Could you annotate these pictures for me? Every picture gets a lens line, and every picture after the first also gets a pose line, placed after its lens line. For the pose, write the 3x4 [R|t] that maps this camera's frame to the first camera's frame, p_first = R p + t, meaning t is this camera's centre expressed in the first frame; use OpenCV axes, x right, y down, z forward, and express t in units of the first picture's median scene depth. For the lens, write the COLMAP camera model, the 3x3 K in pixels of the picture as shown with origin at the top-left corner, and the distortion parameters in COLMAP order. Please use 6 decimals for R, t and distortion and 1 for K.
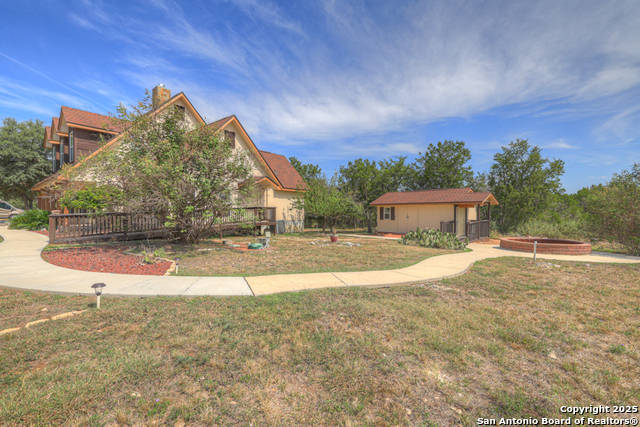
lens RADIAL K [[269.2, 0, 332.1], [0, 269.2, 208.1], [0, 0, 1]] dist [-0.002872, 0.001170]
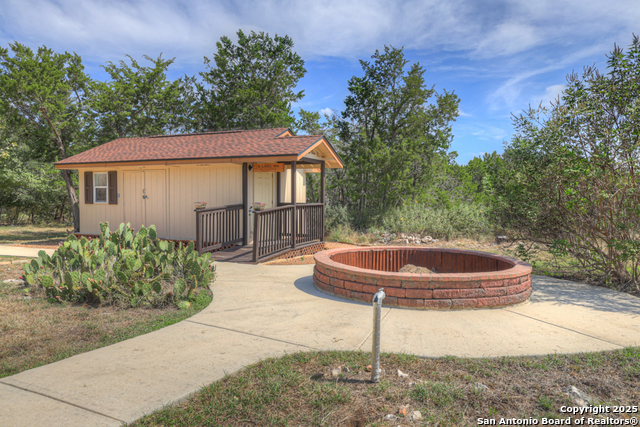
lens RADIAL K [[413.4, 0, 320.1], [0, 413.4, 213.4], [0, 0, 1]] dist [-0.004216, 0.001113]
pose [[0.926313, -0.012353, 0.376553, 0.263853], [-0.011809, 0.998019, 0.061791, 0.015347], [-0.376570, -0.061684, 0.924332, 0.293052]]
